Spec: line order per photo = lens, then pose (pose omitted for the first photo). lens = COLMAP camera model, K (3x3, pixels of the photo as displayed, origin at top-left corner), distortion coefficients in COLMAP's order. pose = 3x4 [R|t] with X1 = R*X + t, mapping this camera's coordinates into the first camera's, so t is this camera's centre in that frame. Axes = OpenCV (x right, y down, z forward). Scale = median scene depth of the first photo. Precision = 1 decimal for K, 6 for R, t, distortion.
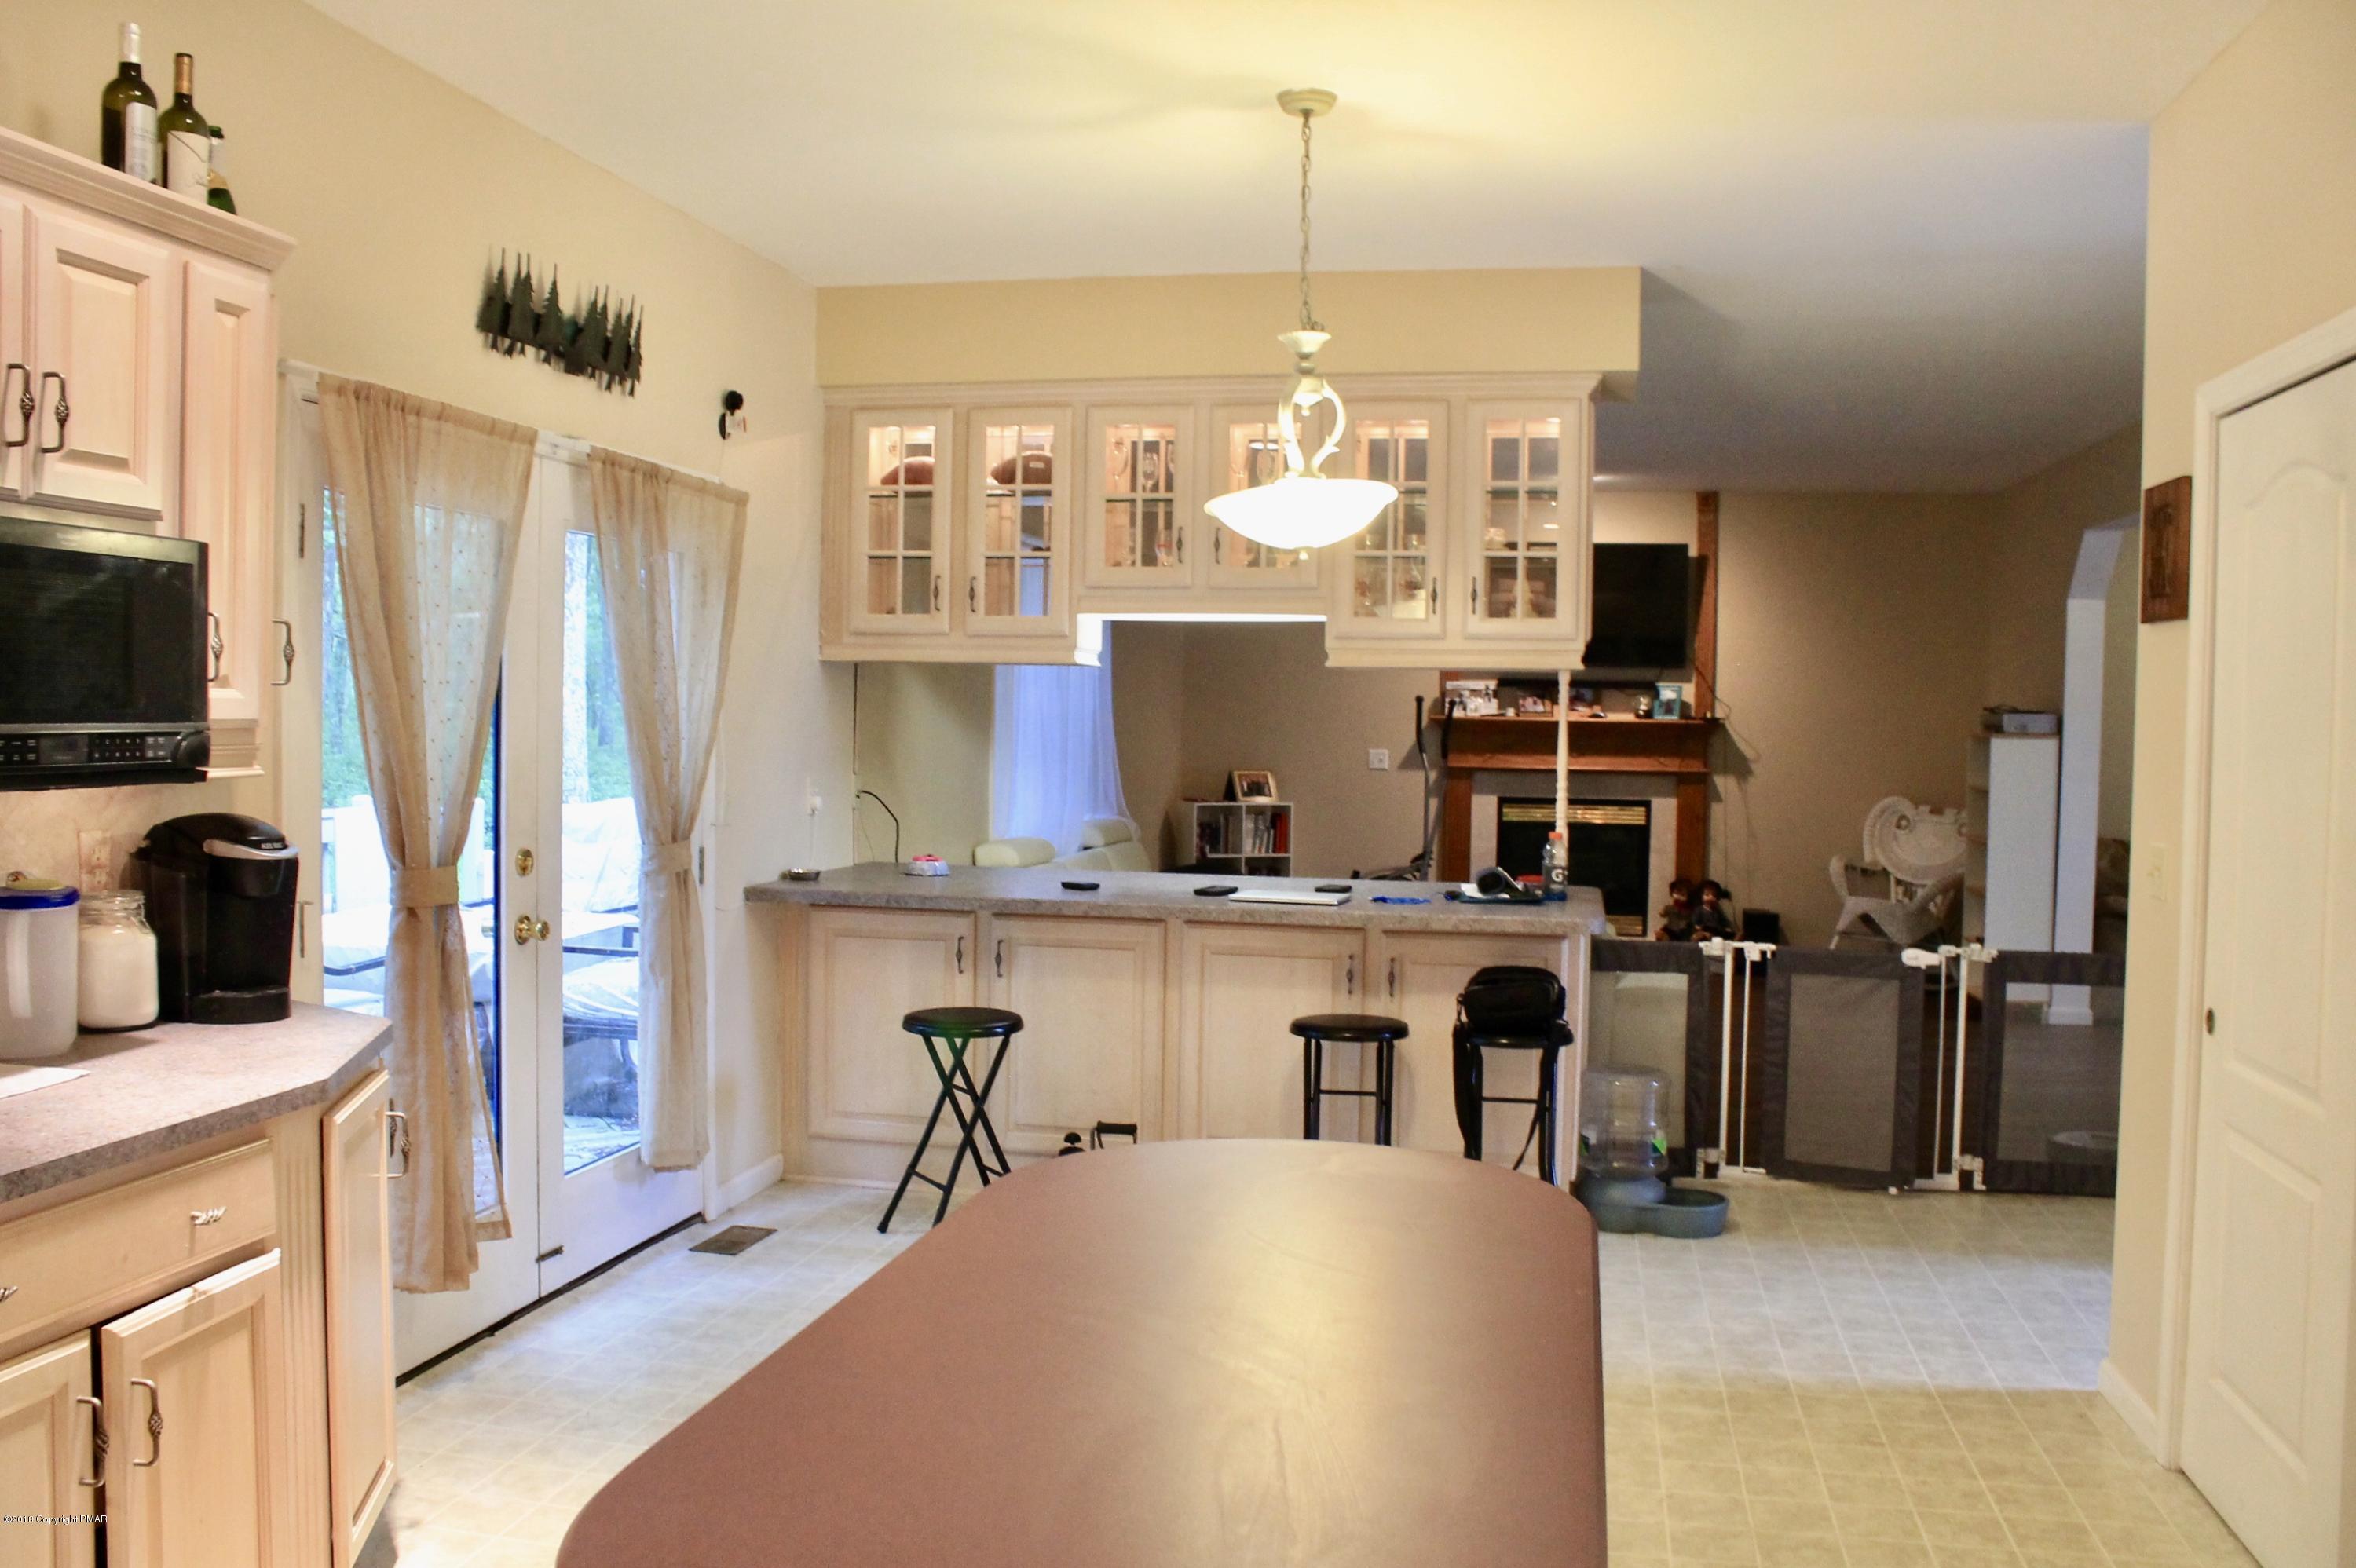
lens RADIAL K [[2022.5, 0, 1174.5], [0, 2022.5, 773.7], [0, 0, 1]] dist [-0.162034, 0.162732]
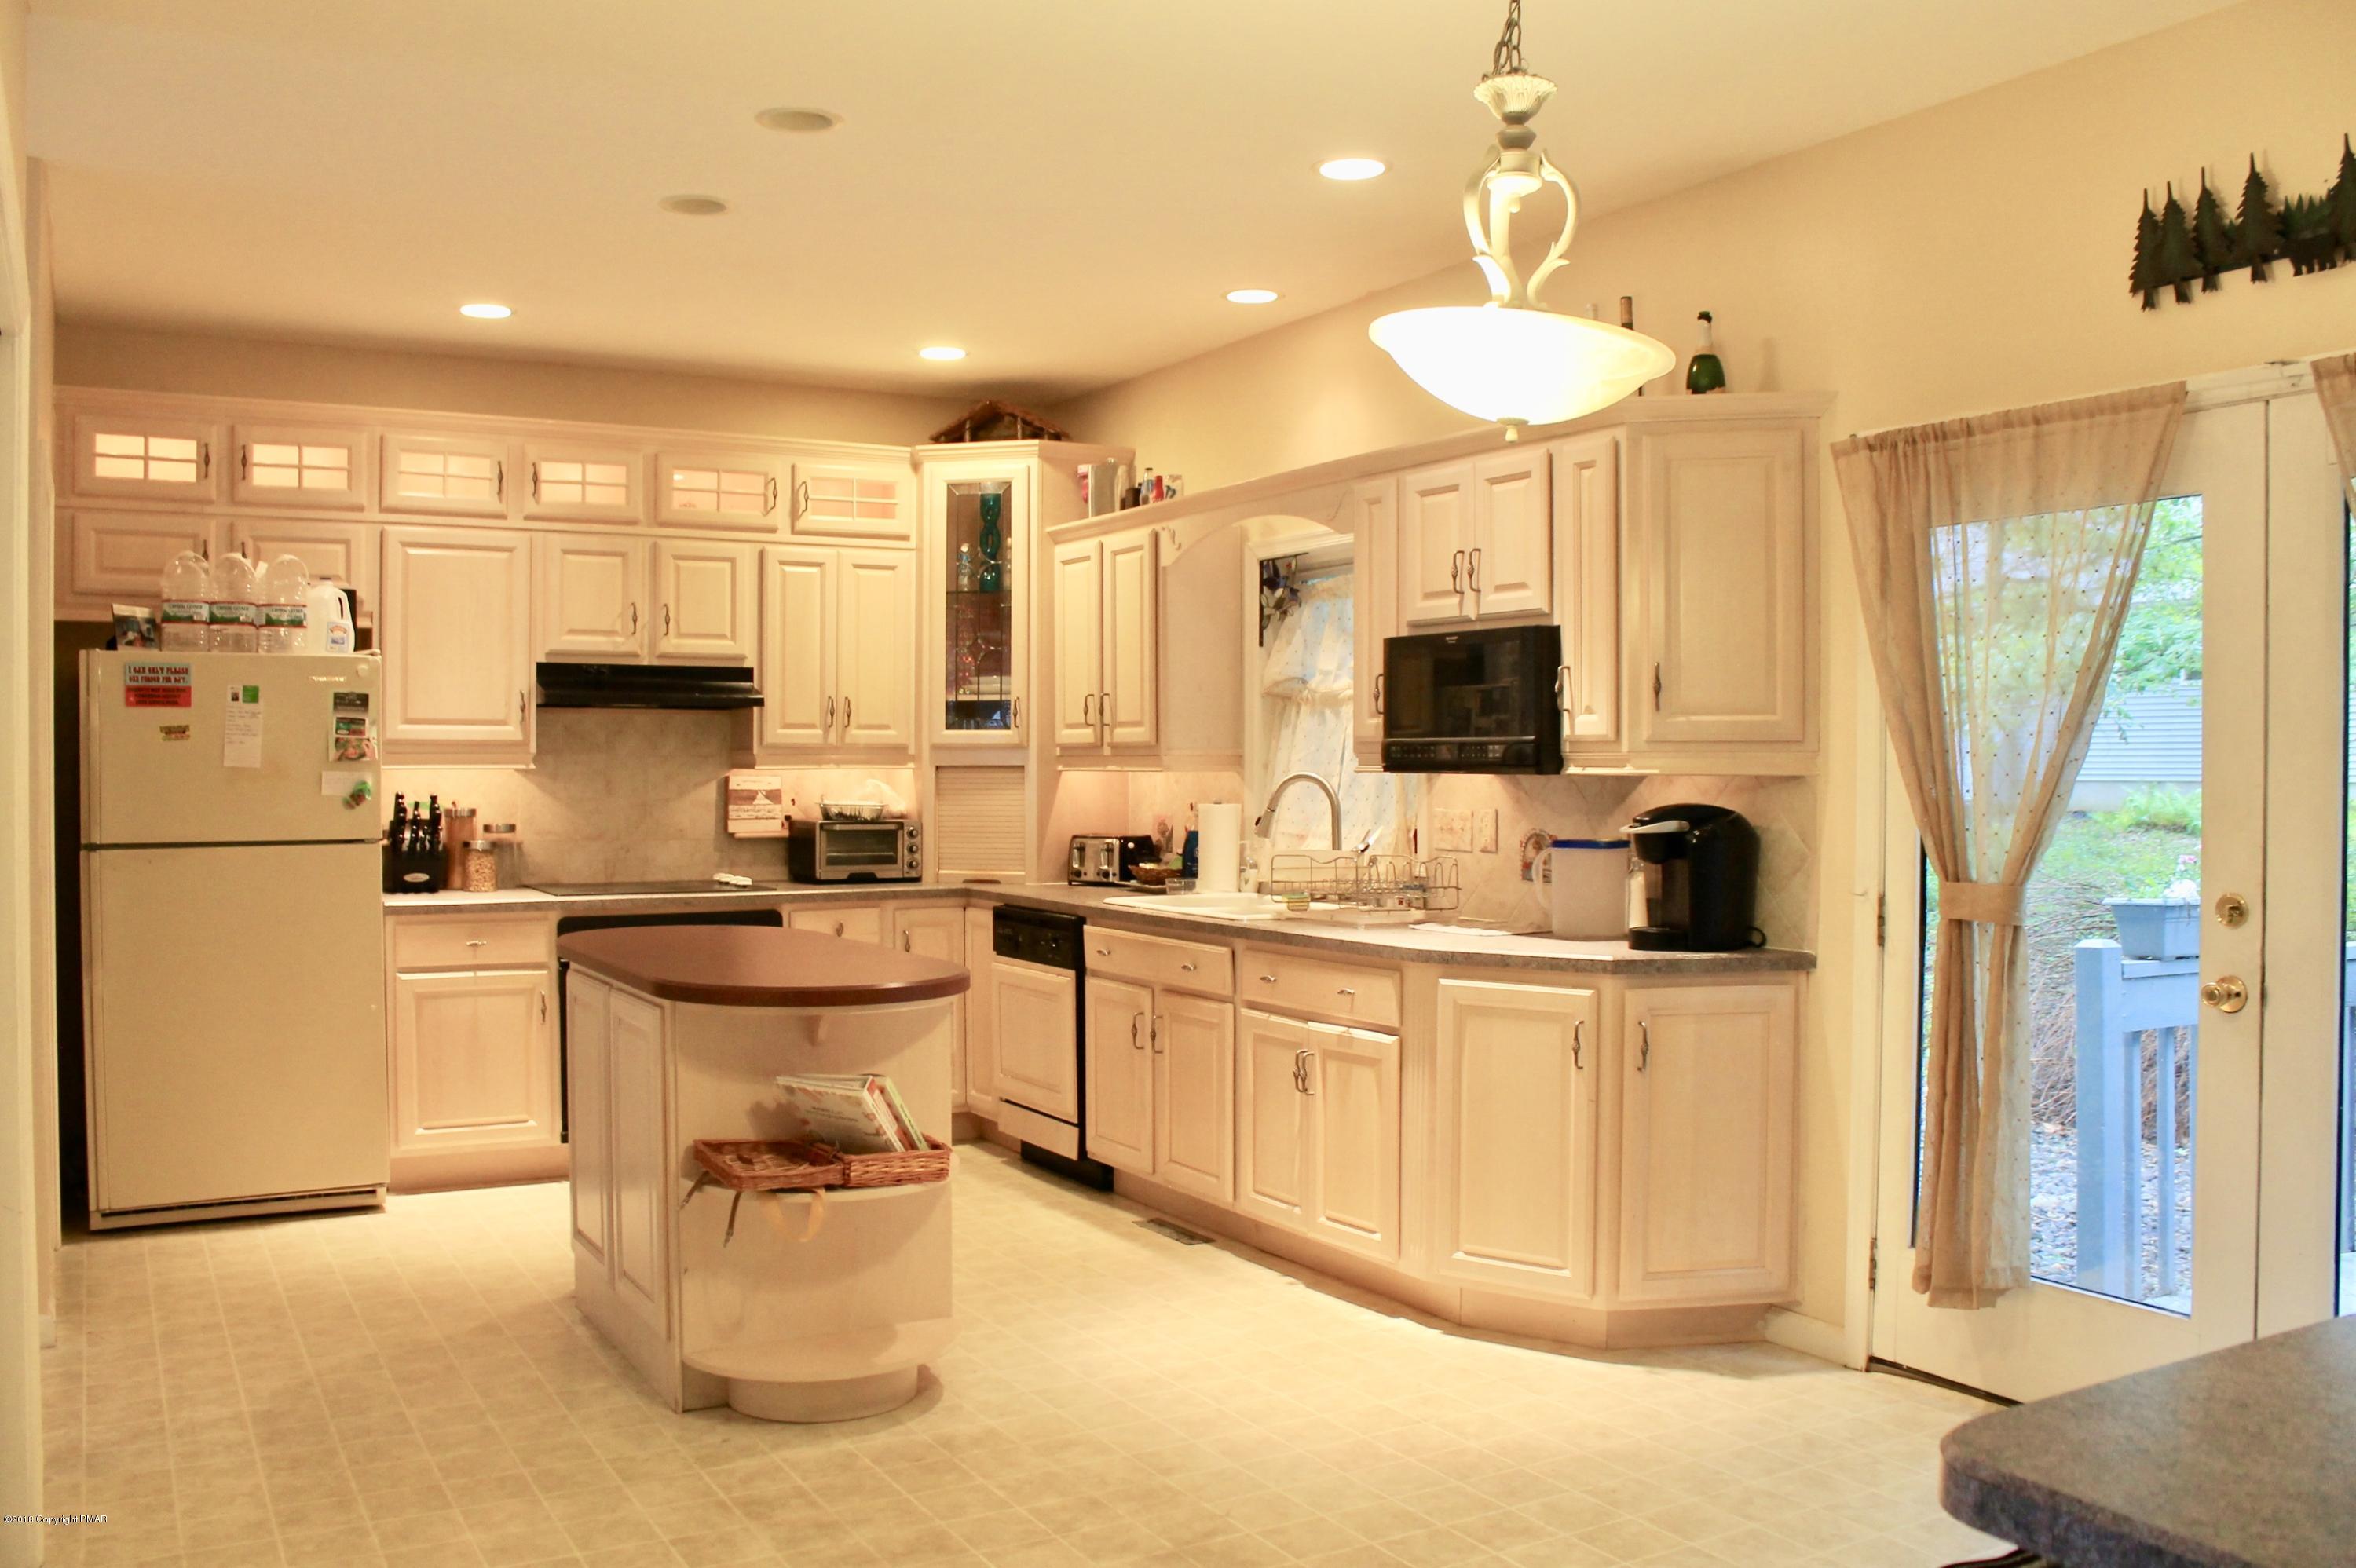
lens RADIAL K [[2022.5, 0, 1174.5], [0, 2022.5, 773.7], [0, 0, 1]] dist [-0.162034, 0.162732]
pose [[-0.762001, -0.009064, -0.647512, 0.601713], [-0.030143, 0.999315, 0.021484, -0.017176], [0.646873, 0.035889, -0.761752, 1.564740]]
